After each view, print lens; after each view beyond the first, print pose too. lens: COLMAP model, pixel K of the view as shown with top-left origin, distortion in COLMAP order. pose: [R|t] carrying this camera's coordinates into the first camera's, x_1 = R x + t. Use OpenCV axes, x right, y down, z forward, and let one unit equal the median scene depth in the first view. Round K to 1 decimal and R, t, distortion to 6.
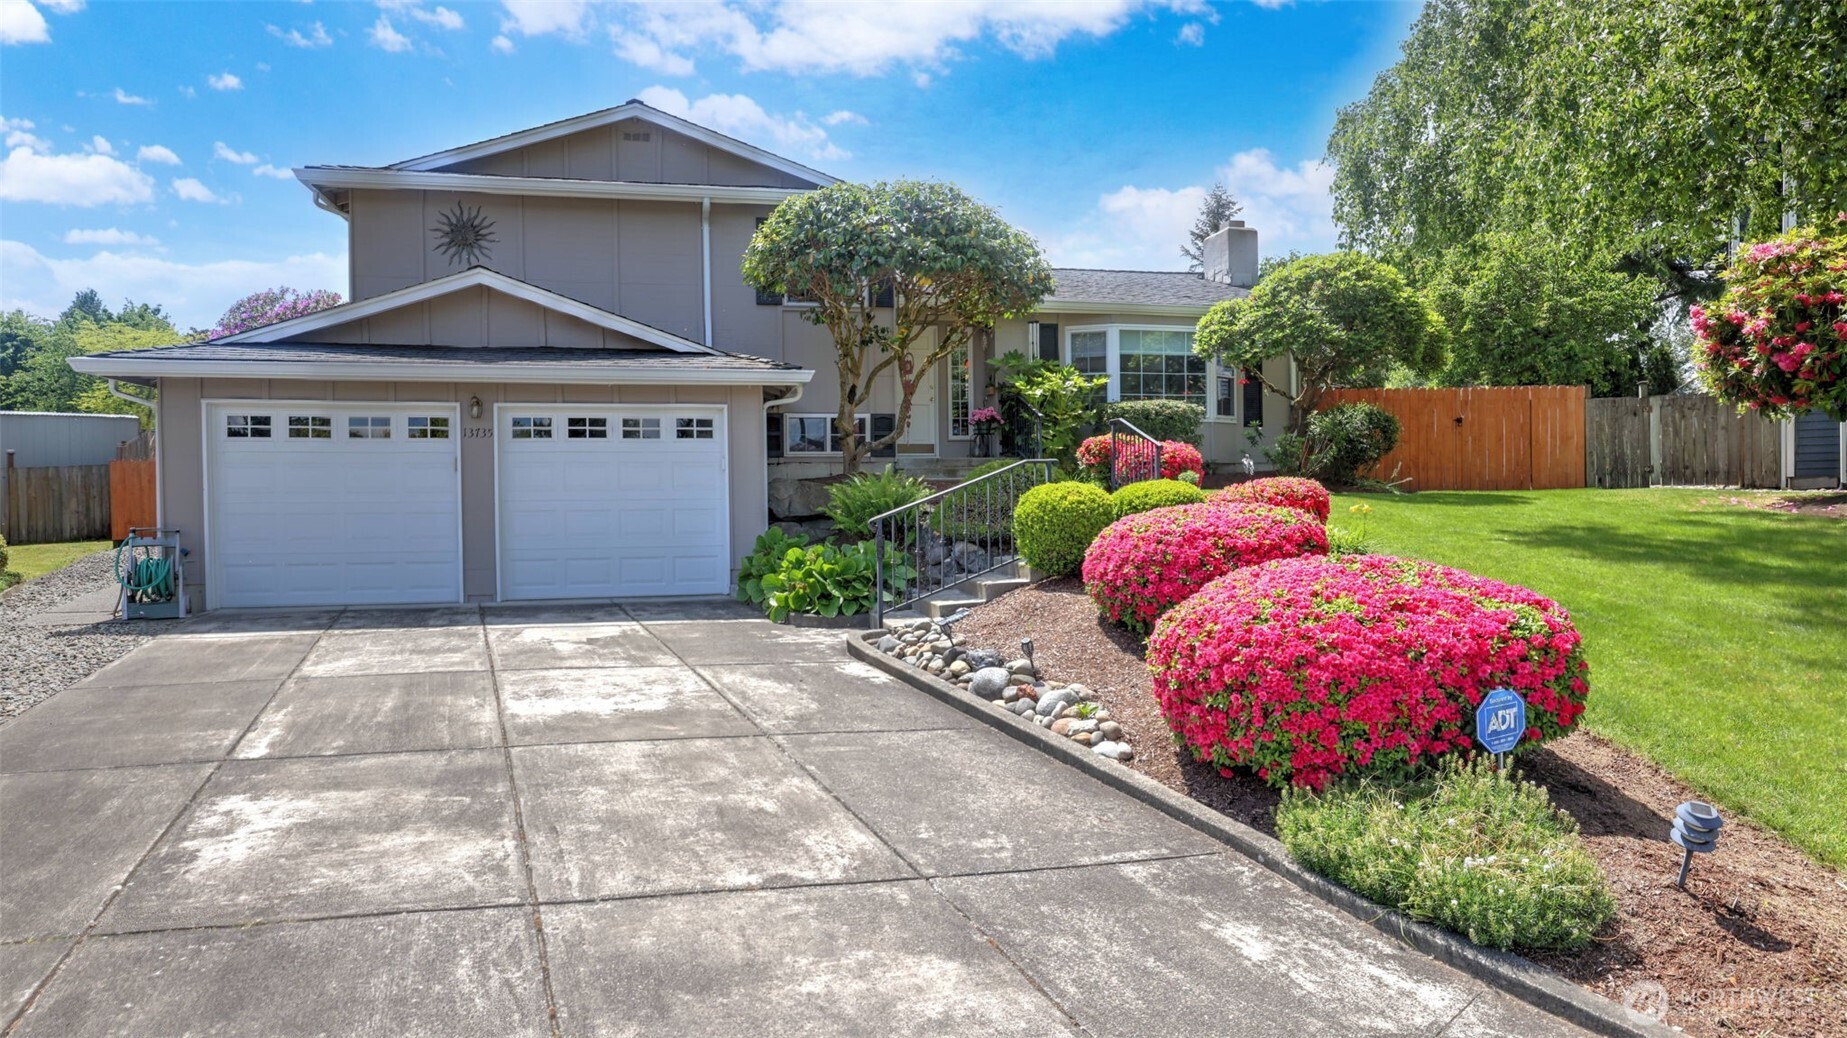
lens RADIAL K [[797.4, 0, 920.6], [0, 797.4, 512.6], [0, 0, 1]] dist [-0.033873, 0.003676]
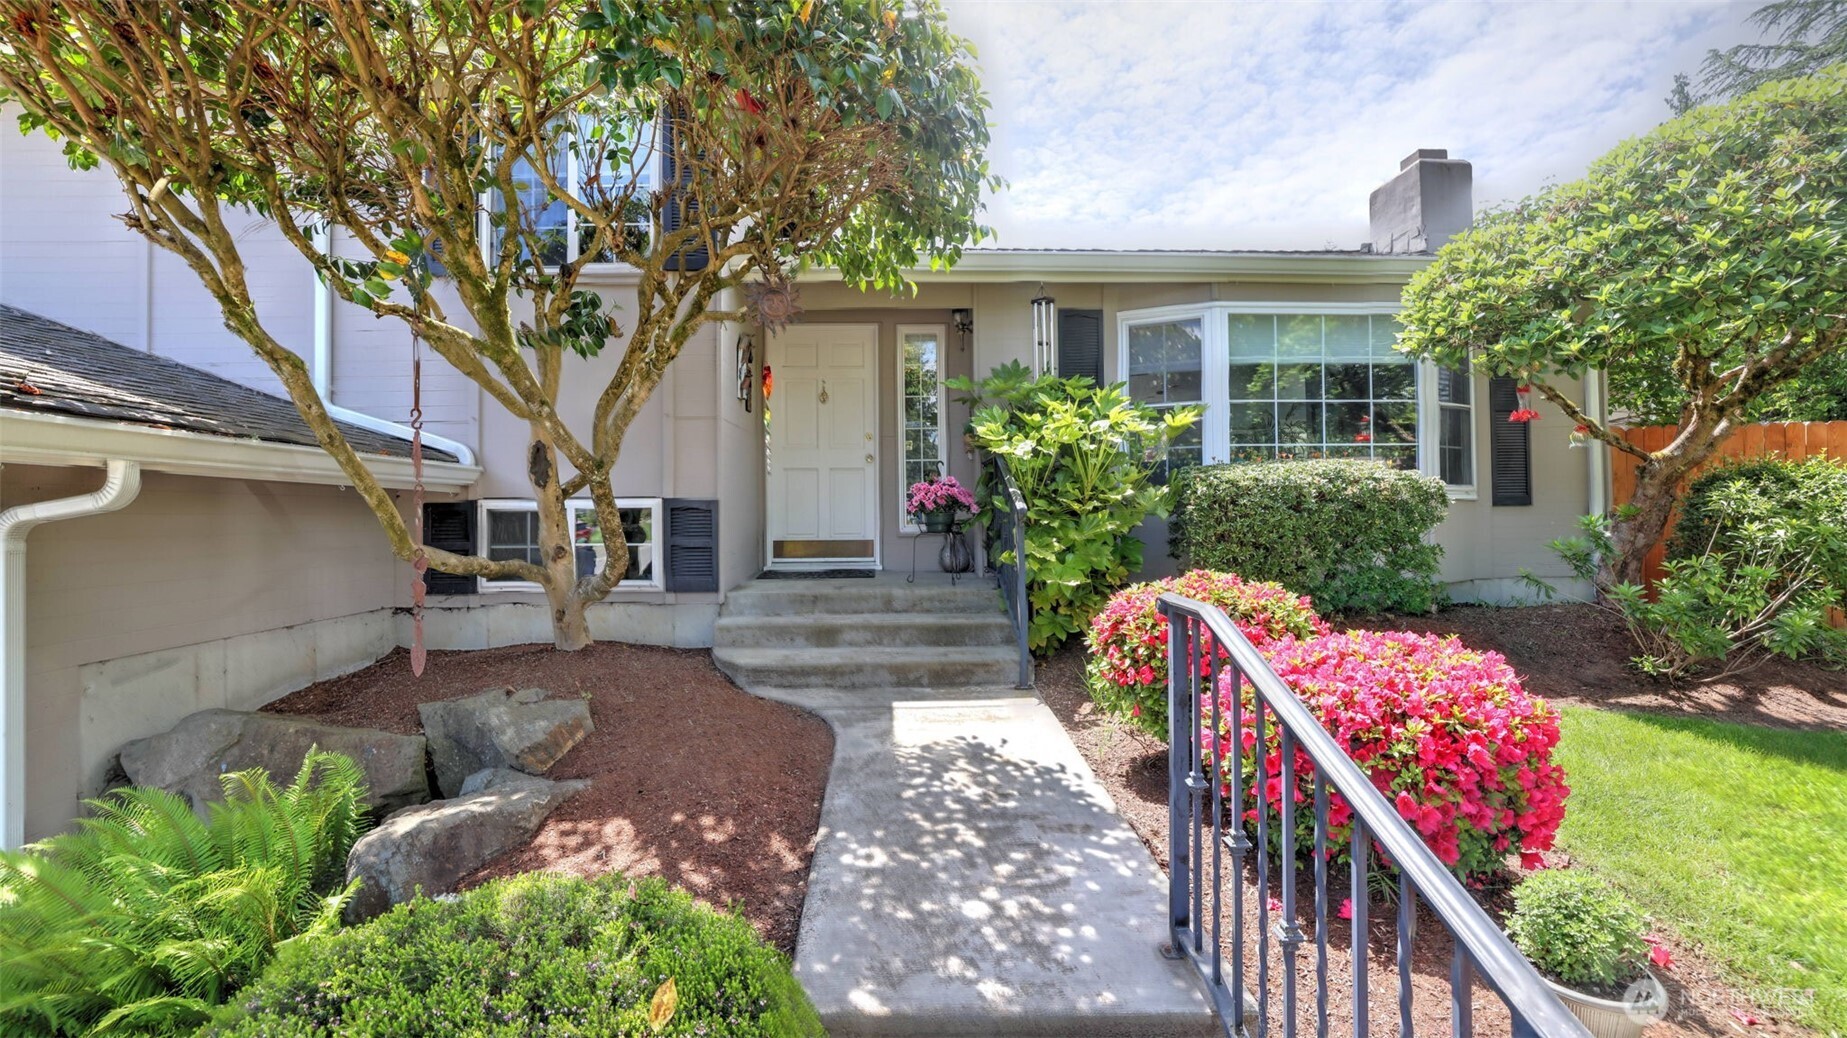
lens RADIAL K [[797.4, 0, 920.7], [0, 797.4, 514.8], [0, 0, 1]] dist [-0.033873, 0.003676]
pose [[0.989596, -0.002190, -0.143855, 0.137182], [-0.004644, 0.998877, -0.047150, -0.085409], [0.143796, 0.047327, 0.988475, 0.514272]]
